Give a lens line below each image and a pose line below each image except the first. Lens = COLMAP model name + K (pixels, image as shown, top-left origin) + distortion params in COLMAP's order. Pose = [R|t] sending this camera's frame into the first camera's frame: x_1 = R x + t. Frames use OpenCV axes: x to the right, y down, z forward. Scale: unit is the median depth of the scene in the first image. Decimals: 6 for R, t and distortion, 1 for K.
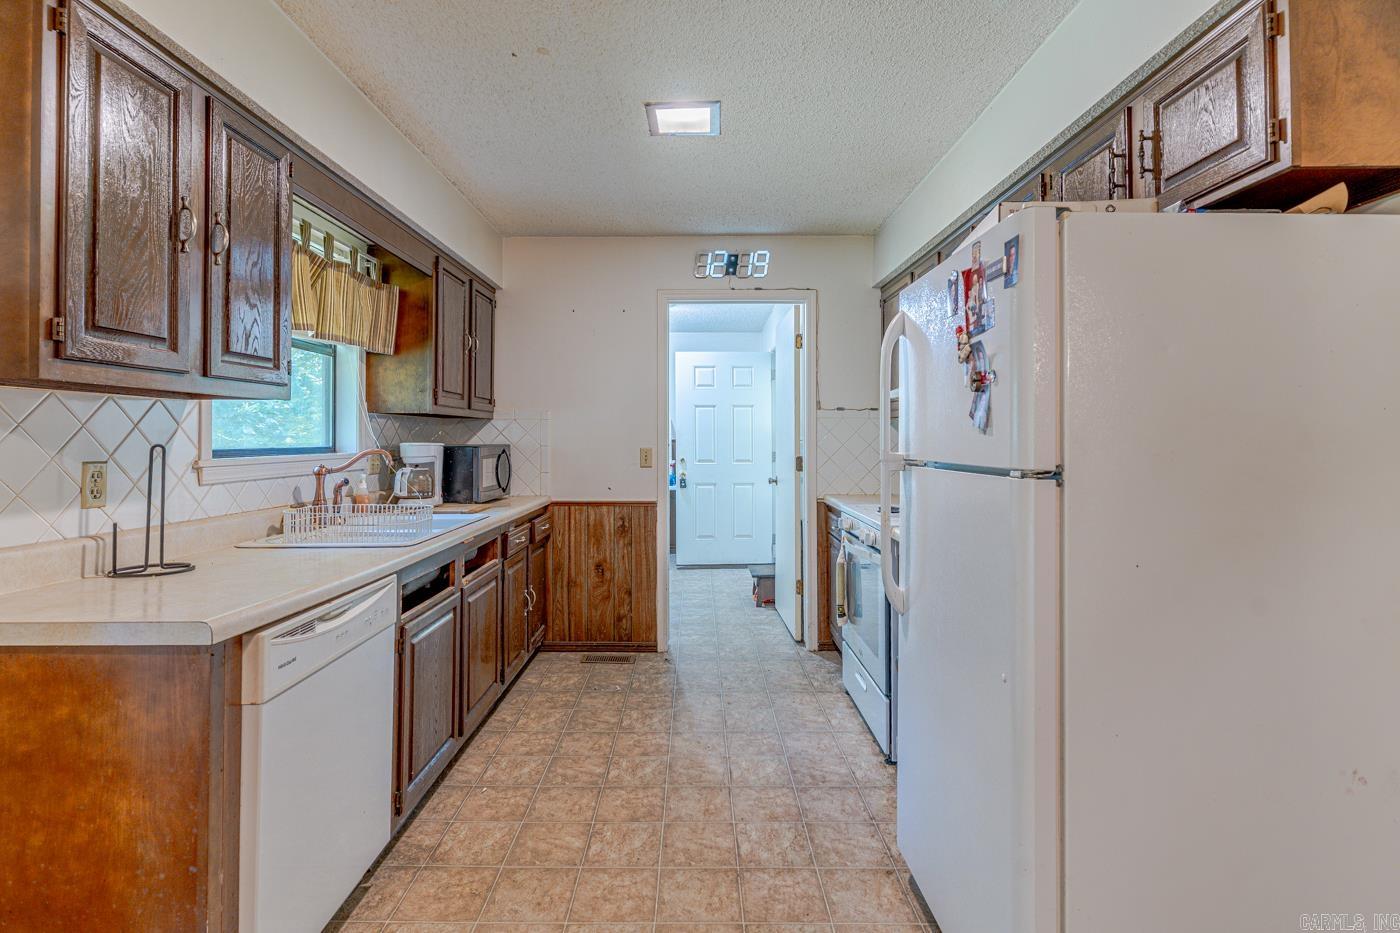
lens RADIAL K [[672.0, 0, 698.1], [0, 672.0, 431.8], [0, 0, 1]] dist [0.001411, -0.000012]
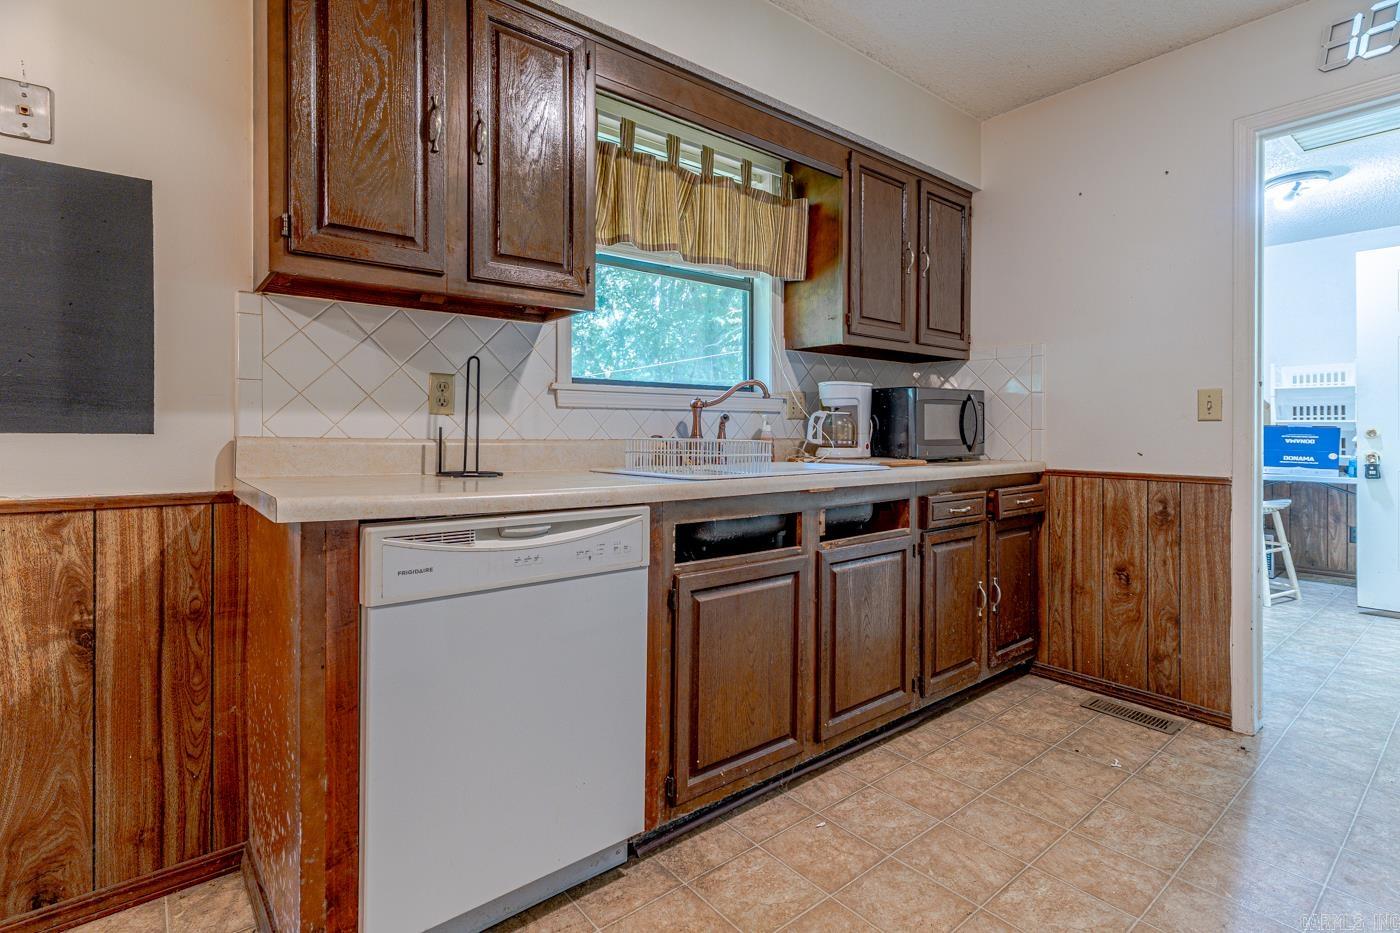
lens RADIAL K [[672.0, 0, 698.1], [0, 672.0, 431.8], [0, 0, 1]] dist [0.001411, -0.000012]
pose [[0.631076, 0.003571, -0.775712, 0.120533], [0.004631, 0.999954, 0.008371, 0.065966], [0.775707, -0.008875, 0.631031, 0.305725]]
